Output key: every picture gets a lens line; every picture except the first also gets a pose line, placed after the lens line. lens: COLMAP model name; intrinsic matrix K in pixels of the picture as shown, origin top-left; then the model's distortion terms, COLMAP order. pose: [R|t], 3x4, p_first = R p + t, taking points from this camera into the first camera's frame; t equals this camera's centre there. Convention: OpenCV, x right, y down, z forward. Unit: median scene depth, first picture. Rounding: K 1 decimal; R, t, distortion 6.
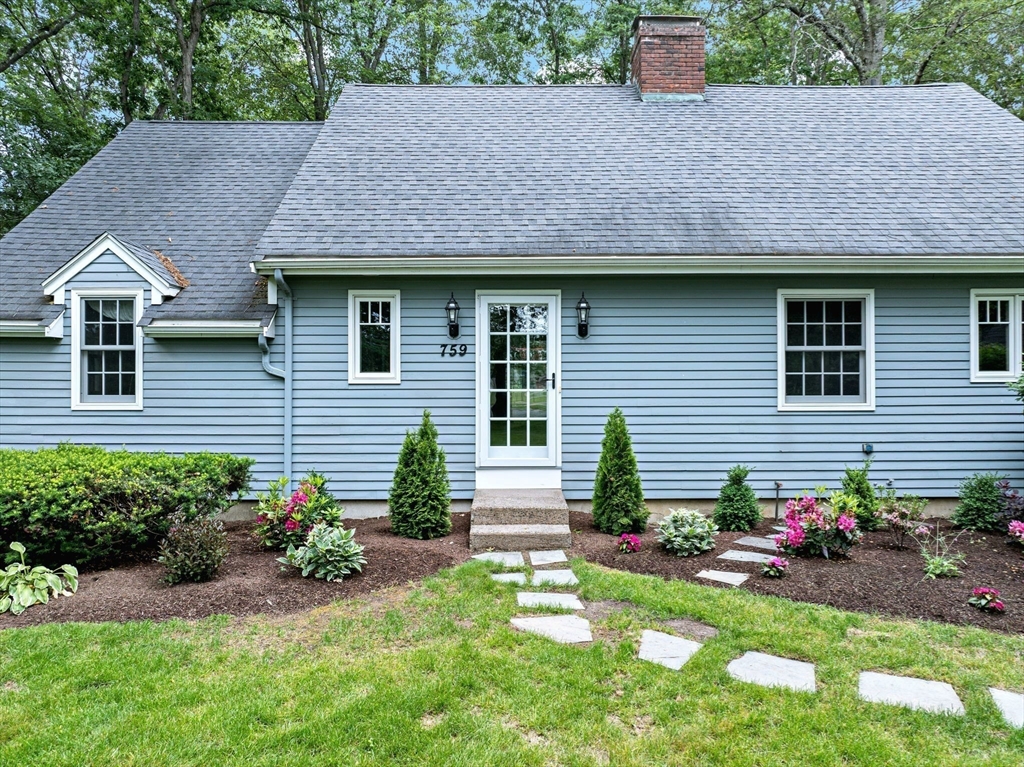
lens RADIAL K [[710.1, 0, 515.8], [0, 710.1, 379.4], [0, 0, 1]] dist [-0.006624, -0.002320]
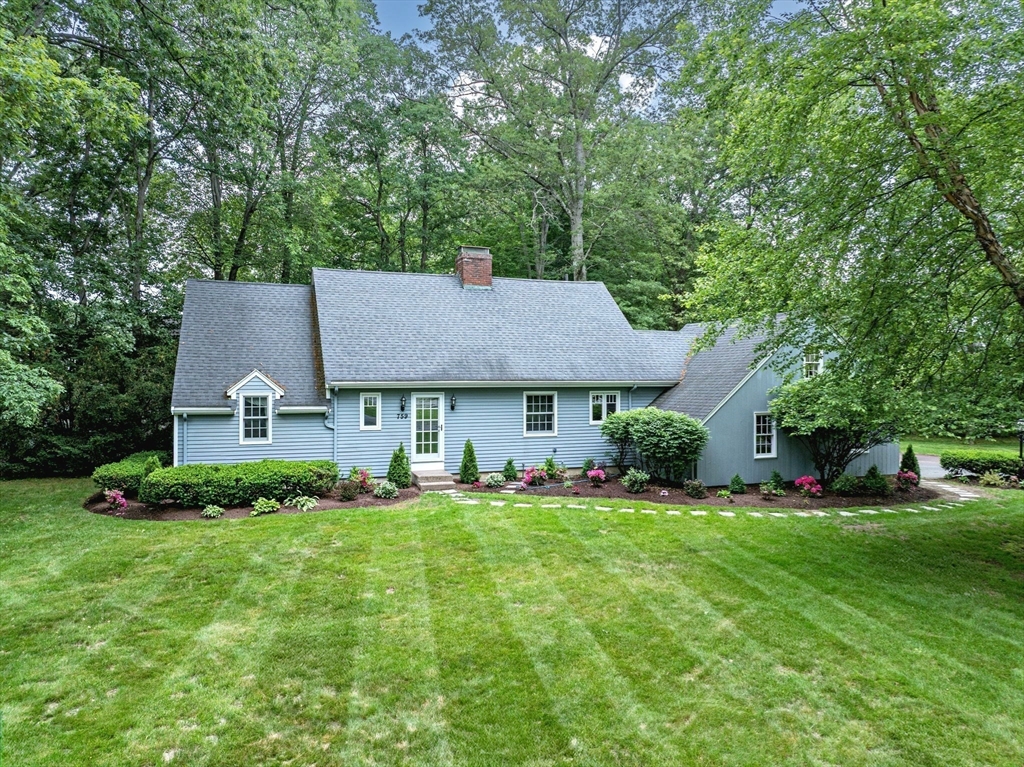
lens RADIAL K [[710.1, 0, 515.8], [0, 710.1, 379.4], [0, 0, 1]] dist [-0.006624, -0.002320]
pose [[0.941578, 0.000540, 0.336796, -0.556152], [-0.000307, 1.000000, -0.000743, -0.169889], [-0.336796, 0.000596, 0.941577, -1.500287]]
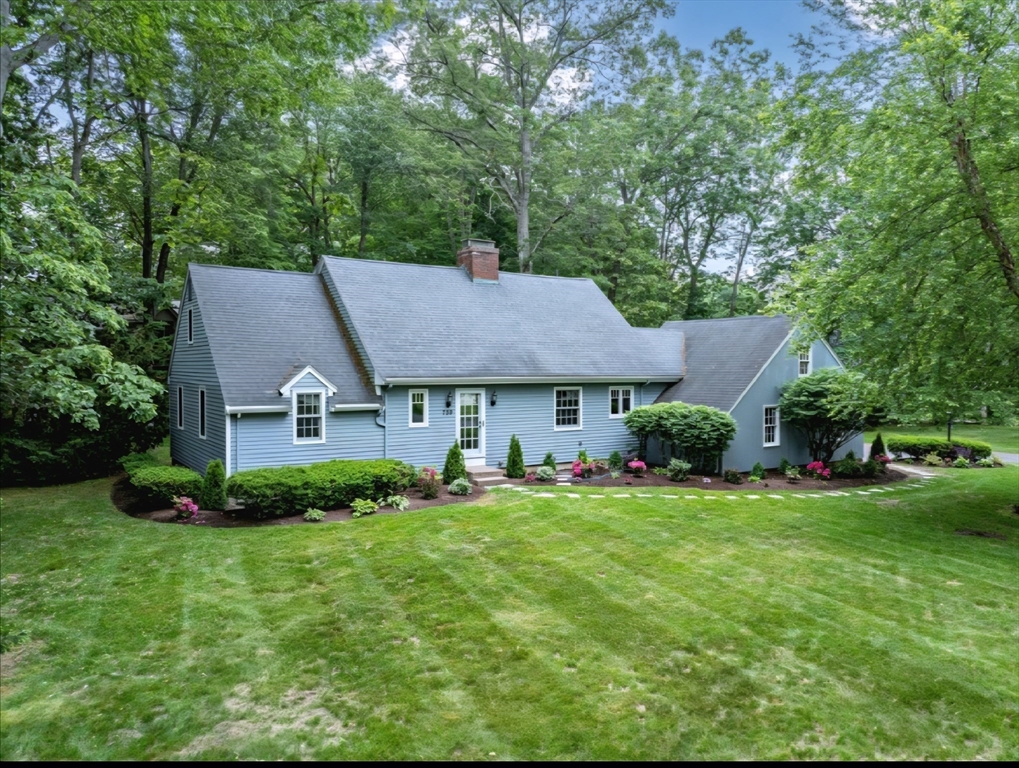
lens RADIAL K [[750.6, 0, 544.7], [0, 750.6, 384.4], [0, 0, 1]] dist [-0.006132, -0.000304]
pose [[0.822089, -0.008268, 0.569299, -1.308262], [-0.004963, 0.999753, 0.021687, -0.199244], [-0.569338, -0.020654, 0.821844, -1.357763]]
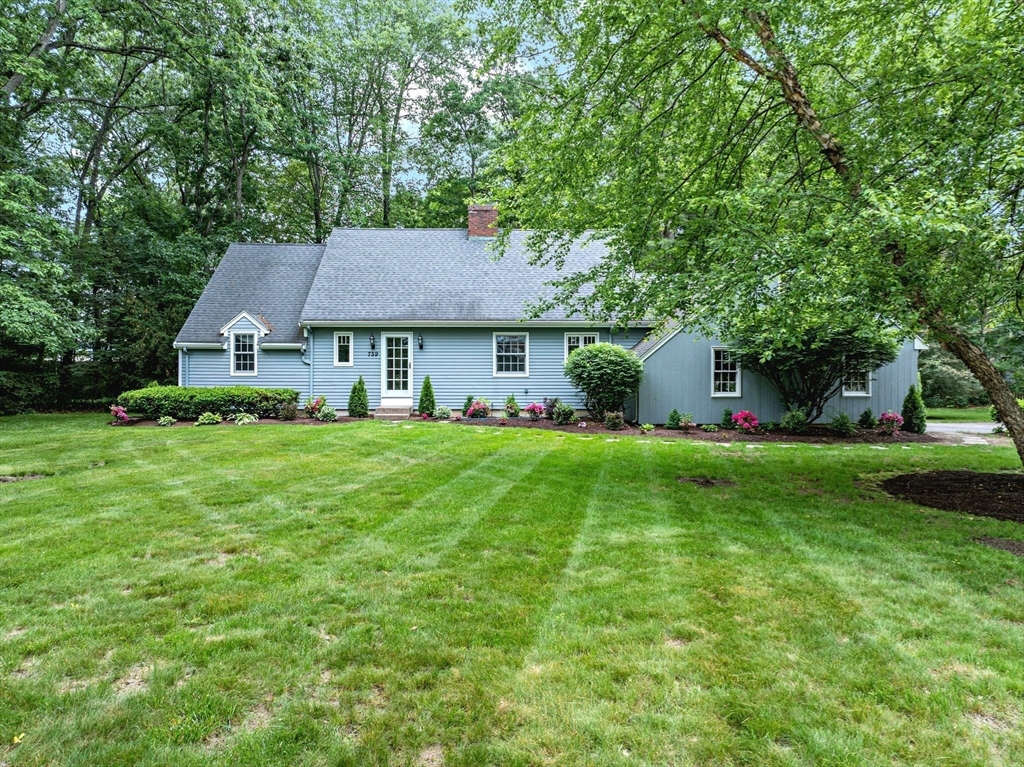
lens RADIAL K [[710.1, 0, 515.8], [0, 710.1, 379.4], [0, 0, 1]] dist [-0.006624, -0.002320]
pose [[0.999840, 0.002716, 0.017691, 0.408135], [-0.002765, 0.999992, 0.002769, 0.046012], [-0.017684, -0.002818, 0.999840, -1.710067]]
